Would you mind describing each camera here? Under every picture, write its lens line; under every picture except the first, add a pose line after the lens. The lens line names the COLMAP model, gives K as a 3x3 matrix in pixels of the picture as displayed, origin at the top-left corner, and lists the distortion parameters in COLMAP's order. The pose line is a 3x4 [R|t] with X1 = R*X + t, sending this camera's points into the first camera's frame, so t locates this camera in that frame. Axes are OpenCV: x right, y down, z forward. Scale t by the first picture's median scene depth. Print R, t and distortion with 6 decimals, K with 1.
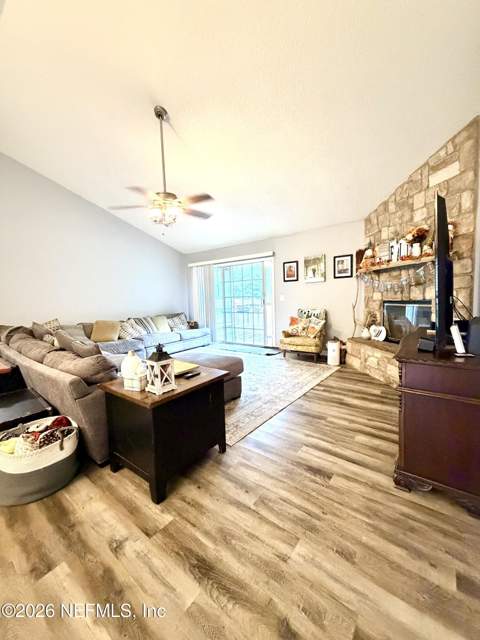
lens RADIAL K [[255.0, 0, 240.0], [0, 255.0, 320.0], [0, 0, 1]] dist [-0.000206, 0.000211]
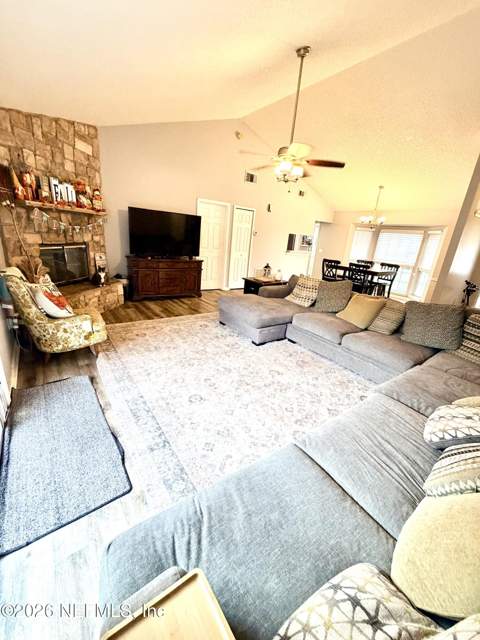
lens RADIAL K [[255.0, 0, 240.0], [0, 255.0, 320.0], [0, 0, 1]] dist [-0.000206, 0.000211]
pose [[-0.965330, -0.132960, 0.224633, -0.387241], [-0.035516, 0.919451, 0.391598, -0.243928], [-0.258606, 0.370043, -0.892295, 2.036211]]
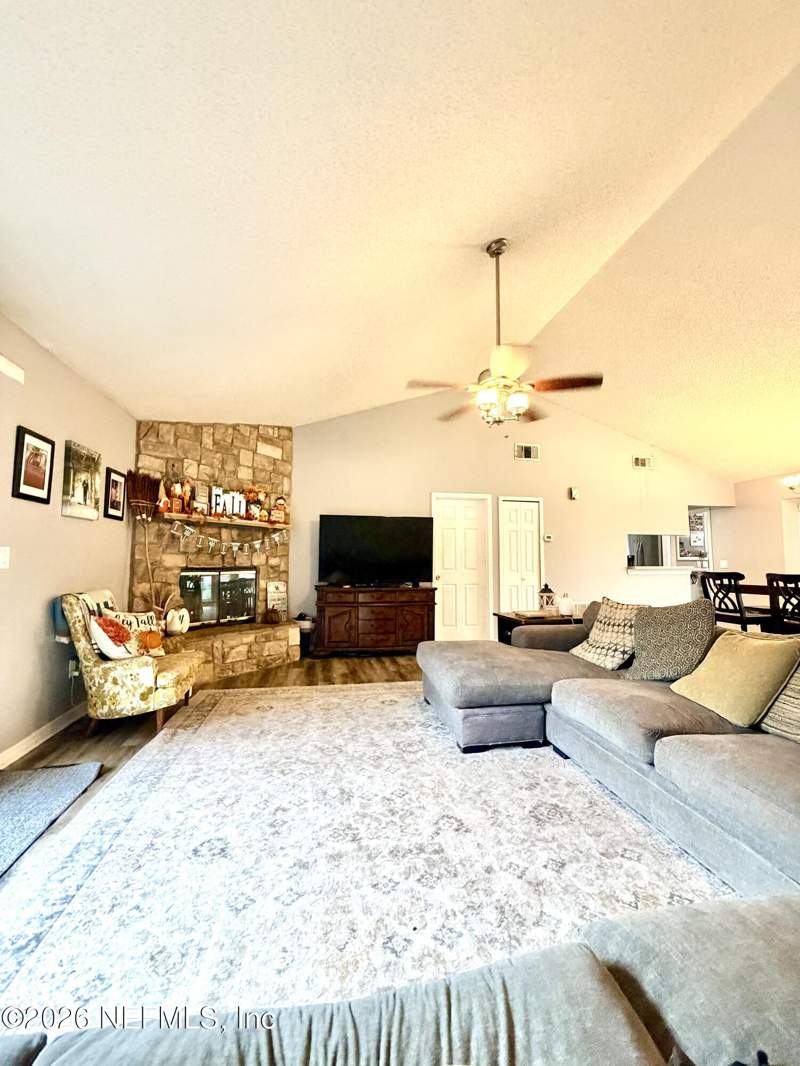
lens RADIAL K [[424.7, 0, 400.0], [0, 424.7, 533.0], [0, 0, 1]] dist [-0.000206, 0.000211]
pose [[-0.756943, 0.072755, 0.649418, -0.671224], [0.075649, 0.996857, -0.023505, -0.118015], [-0.649087, 0.031336, -0.760069, 1.755336]]
